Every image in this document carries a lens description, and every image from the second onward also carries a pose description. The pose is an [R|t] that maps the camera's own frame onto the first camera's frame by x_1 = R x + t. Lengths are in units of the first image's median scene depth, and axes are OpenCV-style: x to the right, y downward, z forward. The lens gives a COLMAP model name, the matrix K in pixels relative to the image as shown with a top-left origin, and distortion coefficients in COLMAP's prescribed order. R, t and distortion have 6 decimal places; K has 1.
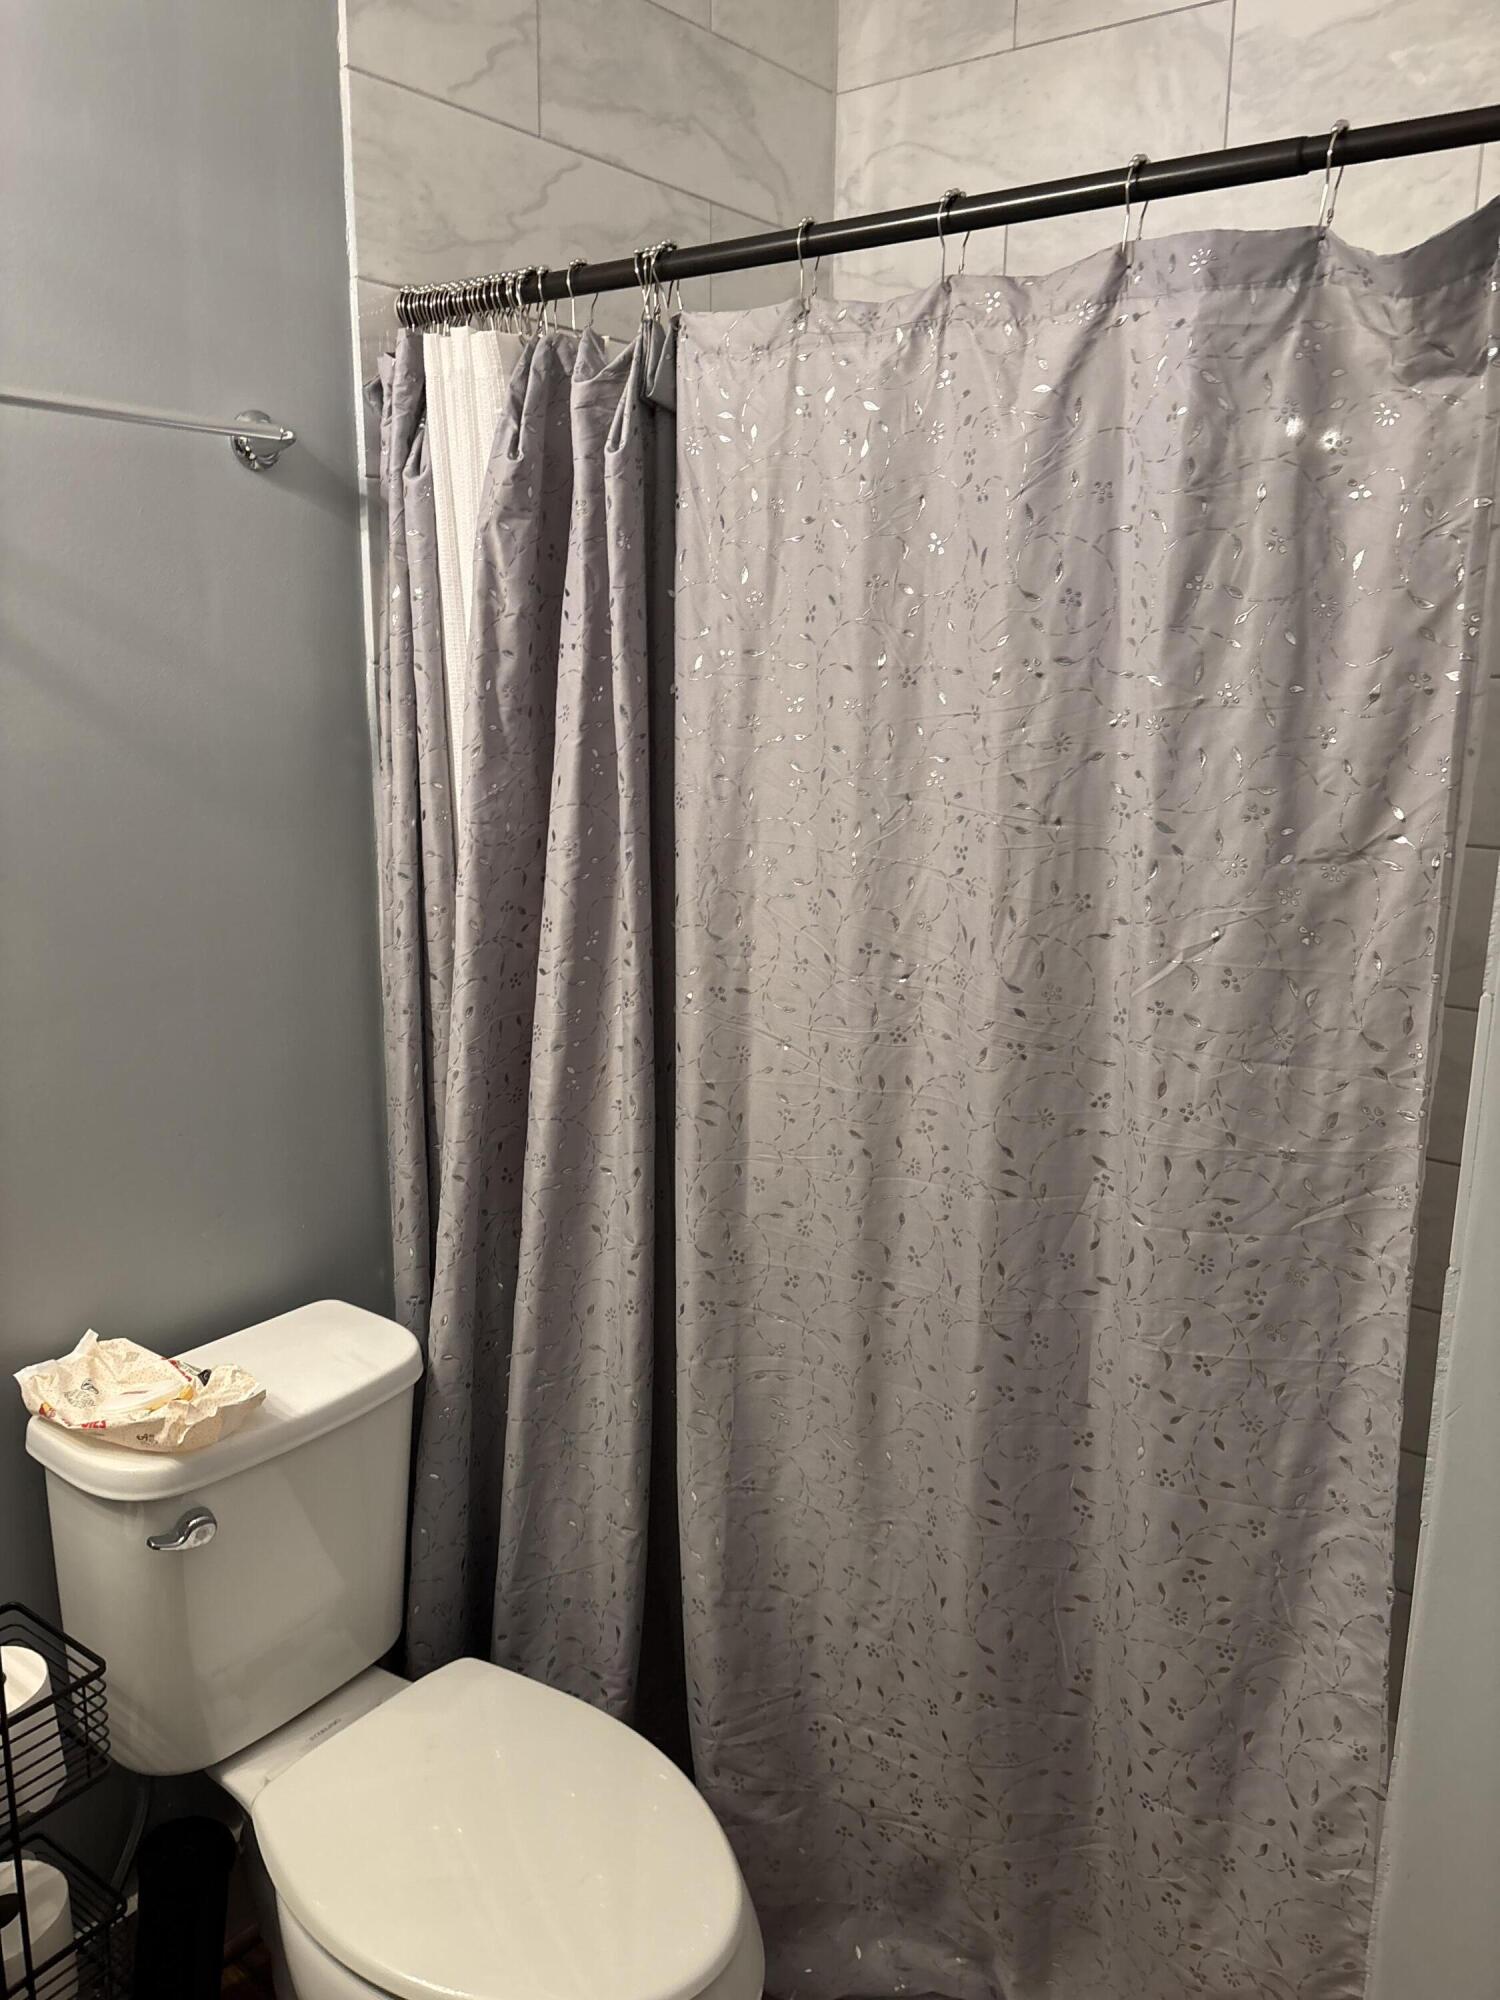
lens RADIAL K [[1496.2, 0, 700.8], [0, 1496.2, 968.3], [0, 0, 1]] dist [0.037834, -0.050645]
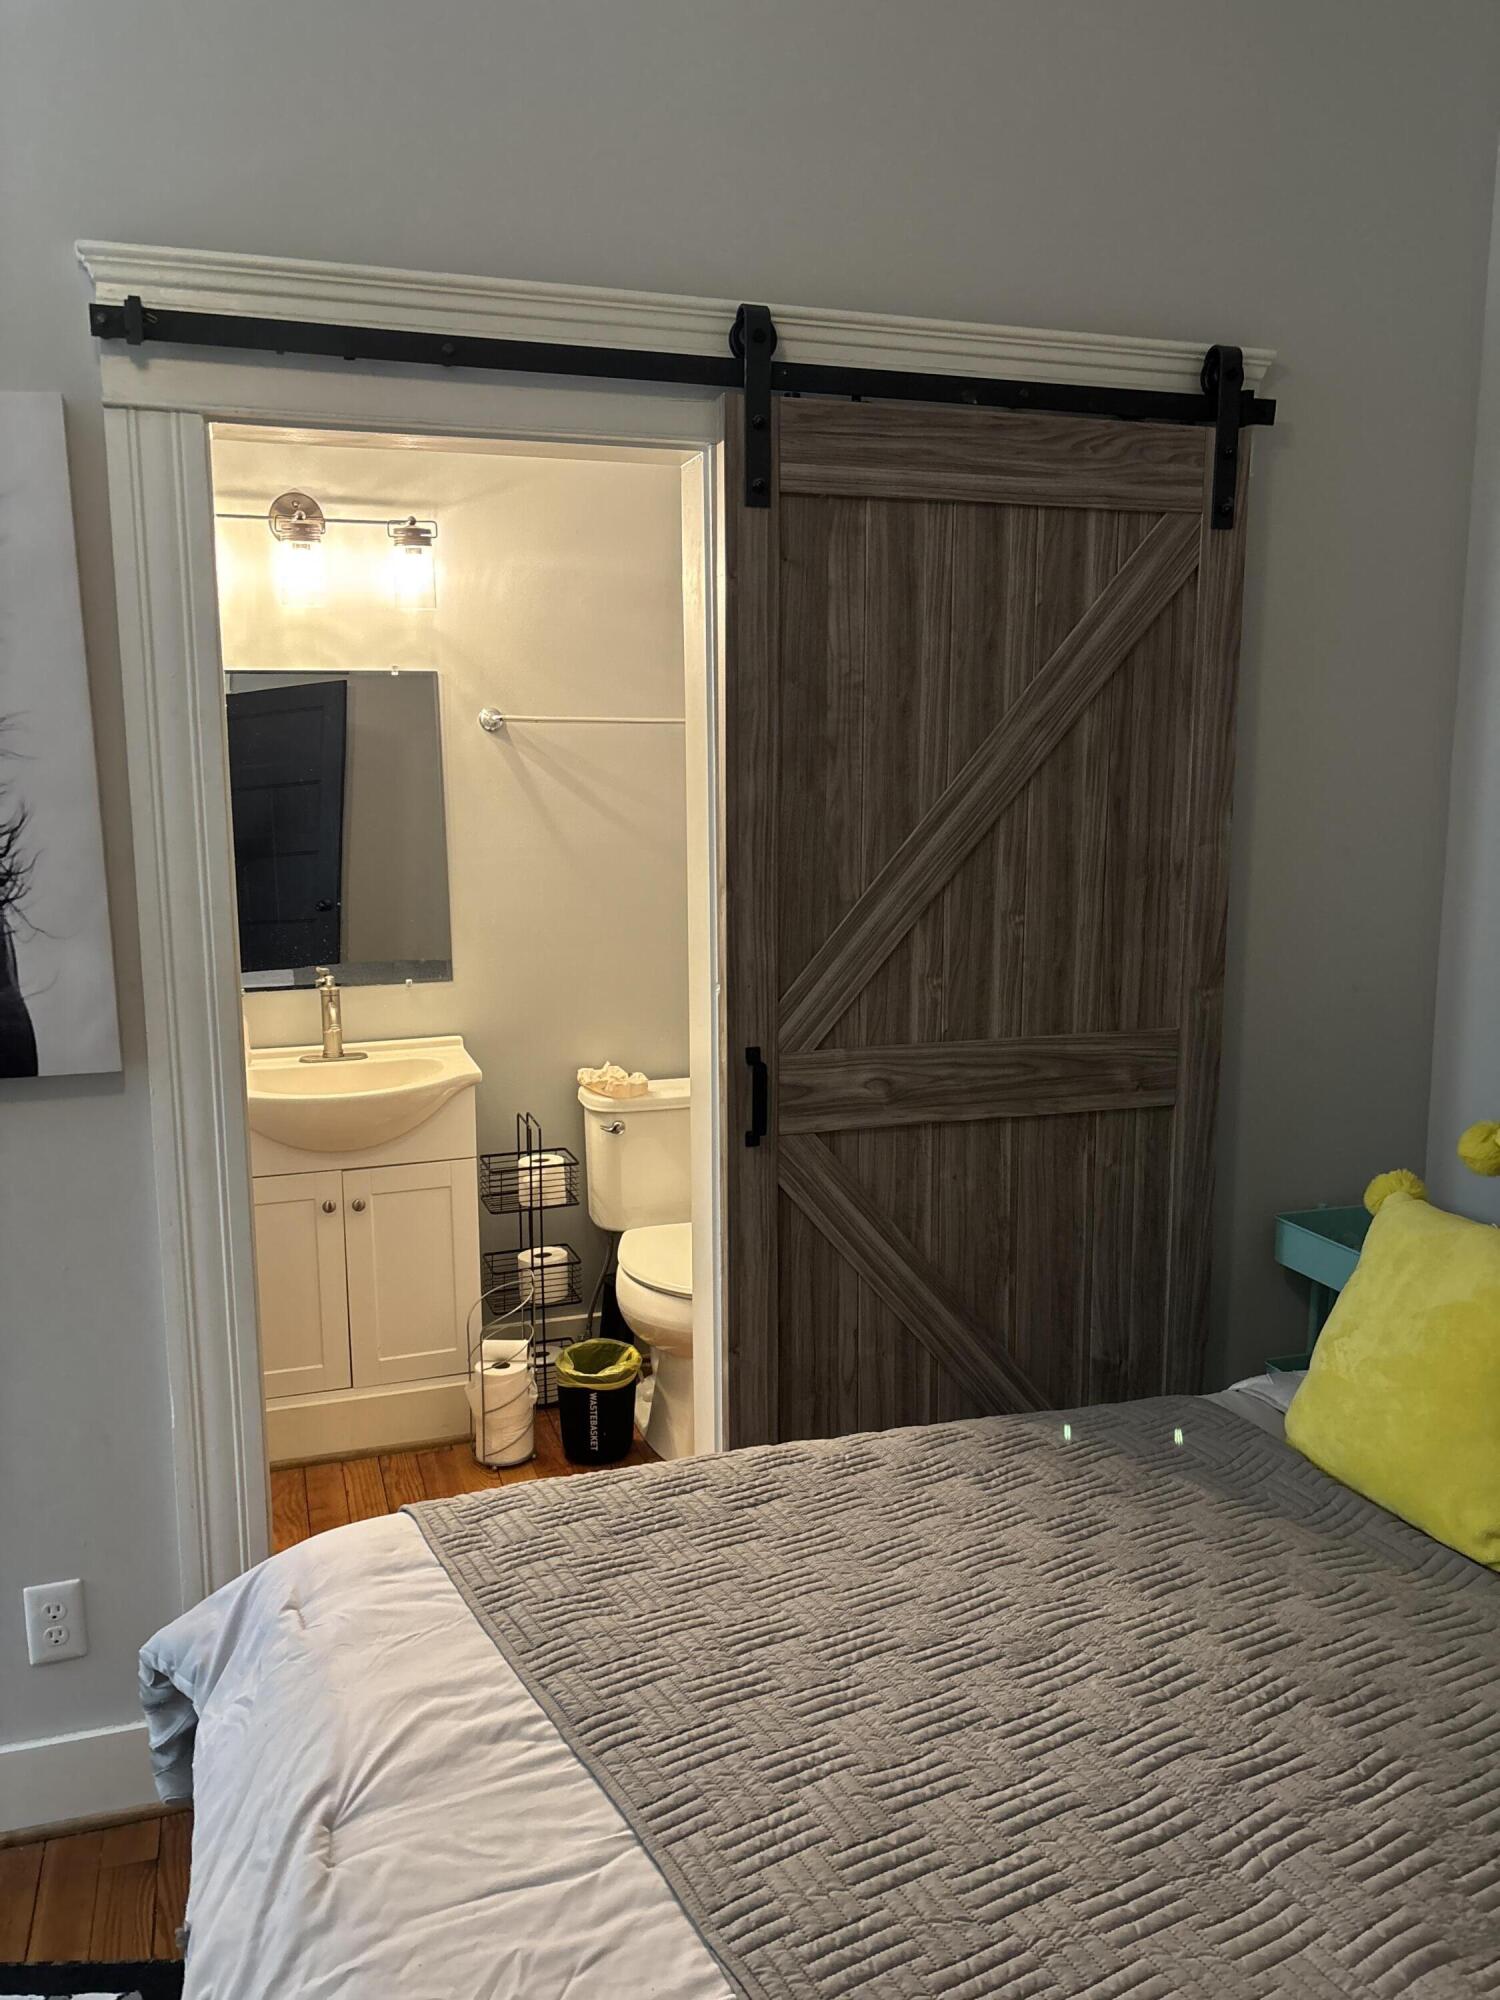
lens RADIAL K [[1496.2, 0, 737.5], [0, 1496.2, 988.2], [0, 0, 1]] dist [0.037834, -0.050645]
pose [[0.827822, 0.074054, -0.556081, 1.199982], [-0.109787, 0.993467, -0.031136, 0.166823], [0.550143, 0.086826, 0.830545, -1.033823]]
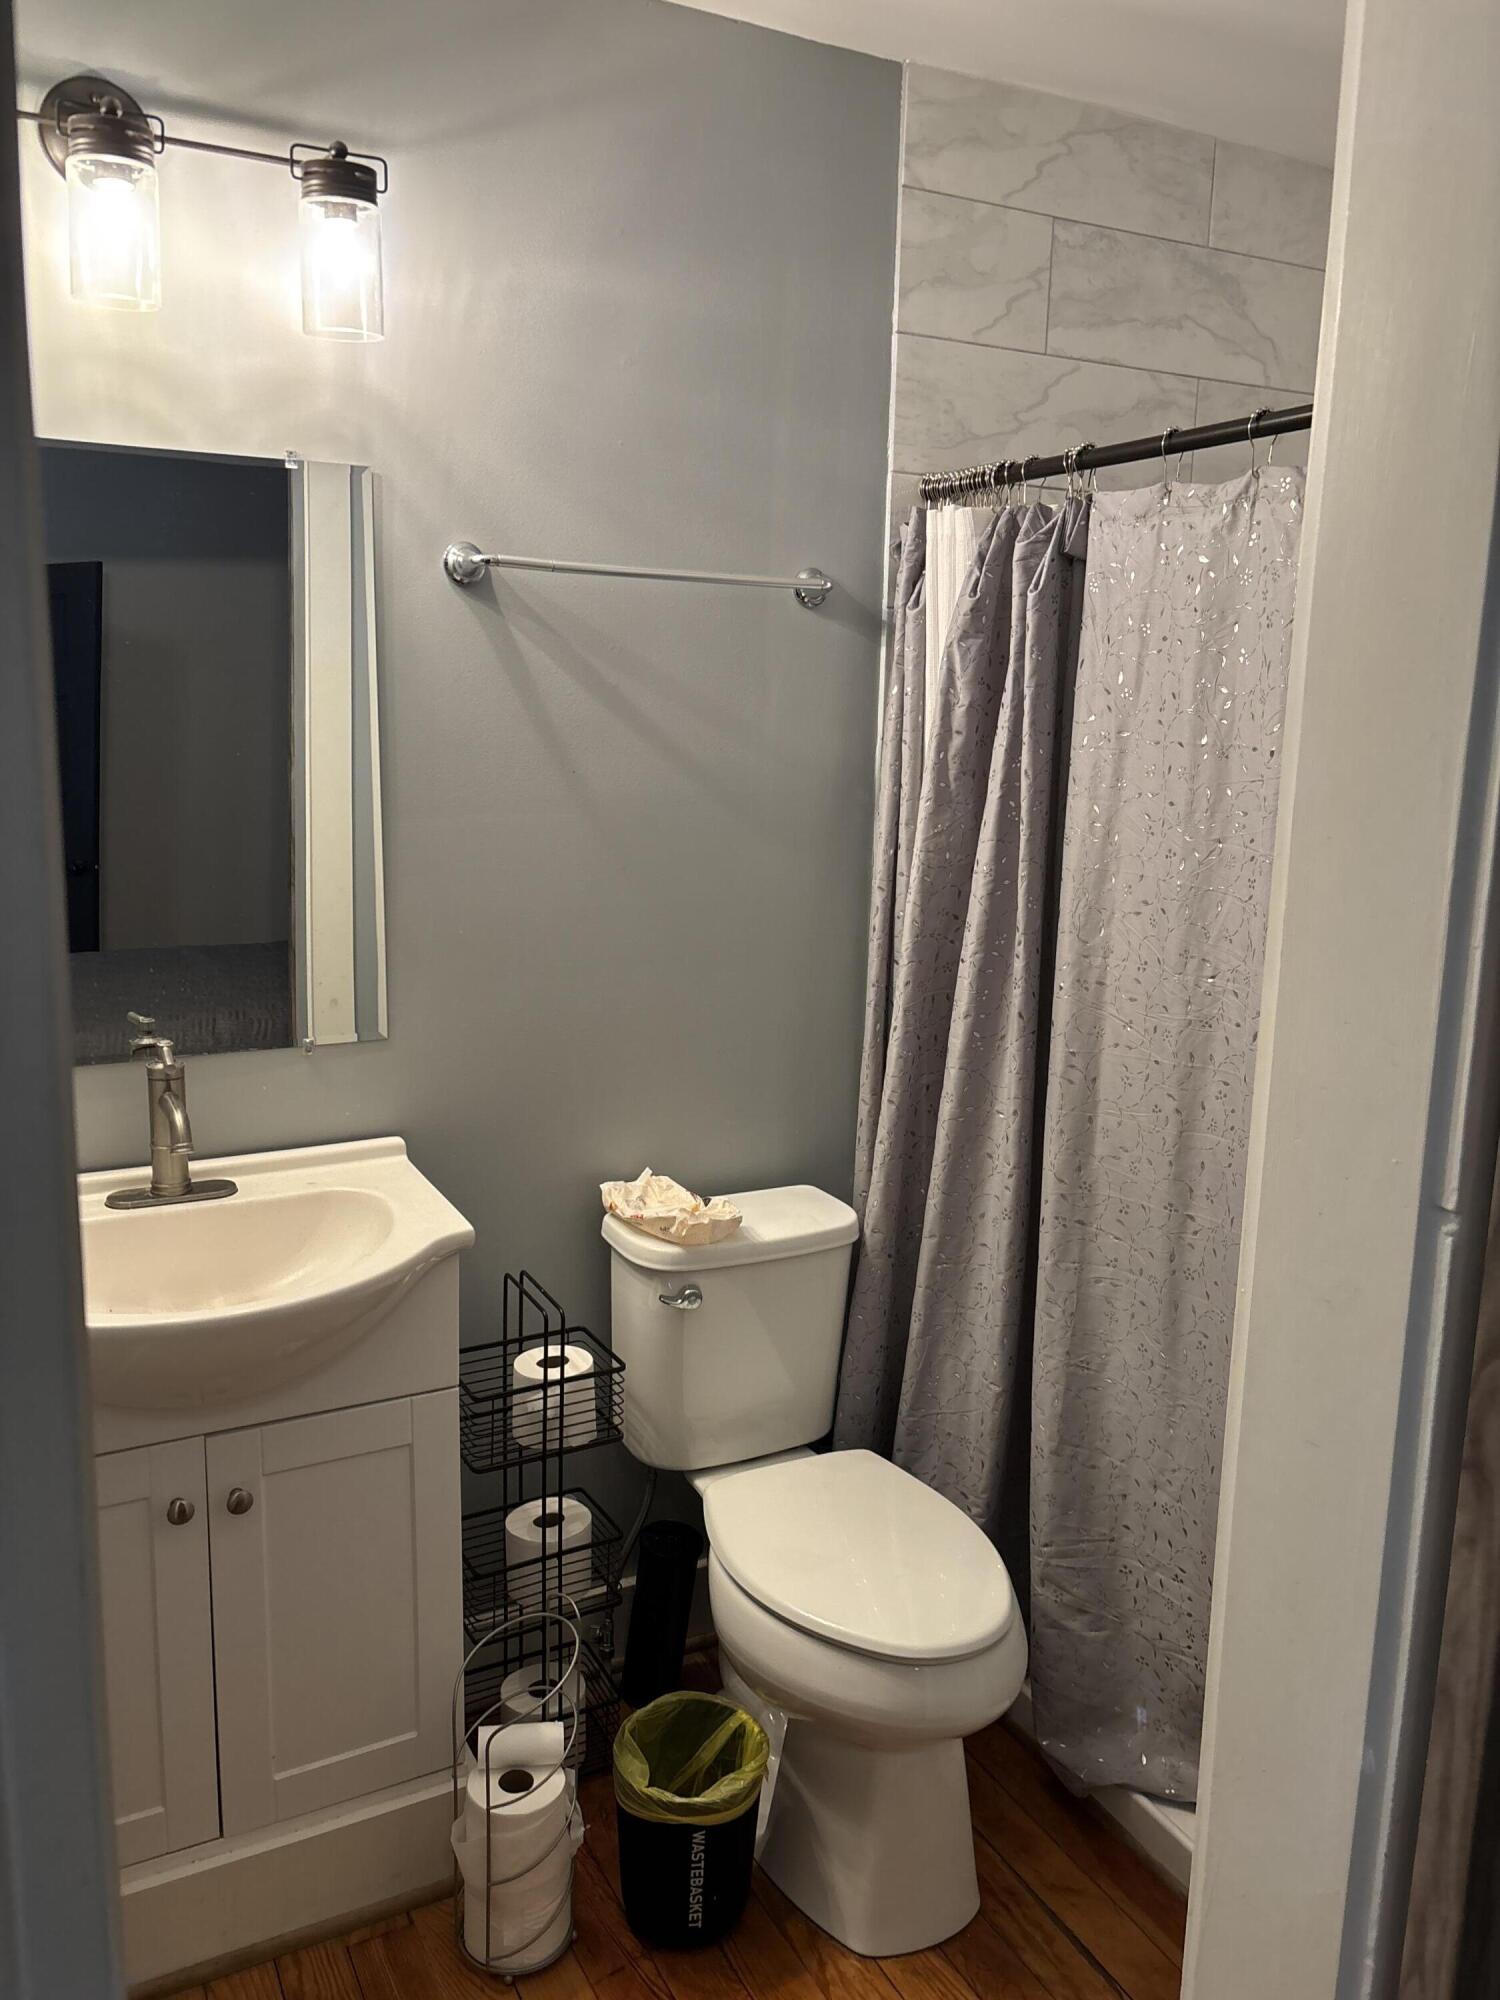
lens RADIAL K [[1496.2, 0, 688.5], [0, 1496.2, 968.5], [0, 0, 1]] dist [0.037834, -0.050645]
pose [[0.896561, 0.080752, -0.435498, 0.272473], [-0.102294, 0.994409, -0.026205, 0.072594], [0.430947, 0.068043, 0.899808, -0.358428]]
